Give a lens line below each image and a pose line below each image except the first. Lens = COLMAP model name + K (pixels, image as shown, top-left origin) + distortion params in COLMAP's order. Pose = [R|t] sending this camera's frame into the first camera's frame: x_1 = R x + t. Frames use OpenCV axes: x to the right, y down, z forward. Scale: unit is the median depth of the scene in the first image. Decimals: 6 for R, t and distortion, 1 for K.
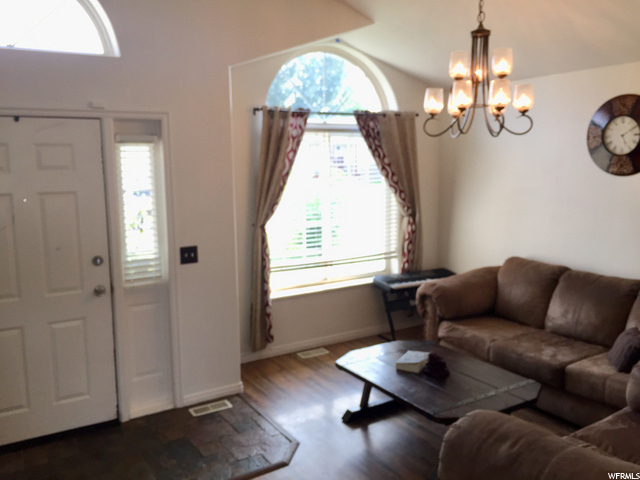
lens RADIAL K [[584.1, 0, 319.5], [0, 584.1, 238.4], [0, 0, 1]] dist [0.003882, 0.000000]
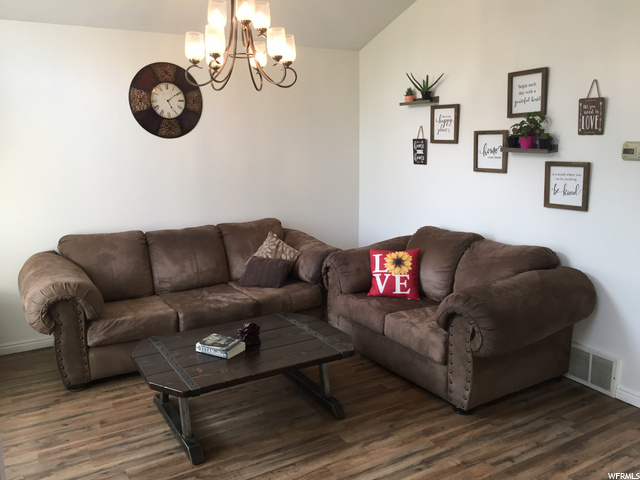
lens RADIAL K [[536.7, 0, 319.8], [0, 536.7, 243.2], [0, 0, 1]] dist [0.014045, 0.018796]
pose [[0.034002, -0.171582, 0.984583, -0.518061], [0.155515, 0.974061, 0.164377, -0.036945], [-0.987248, 0.147528, 0.059804, 0.700690]]
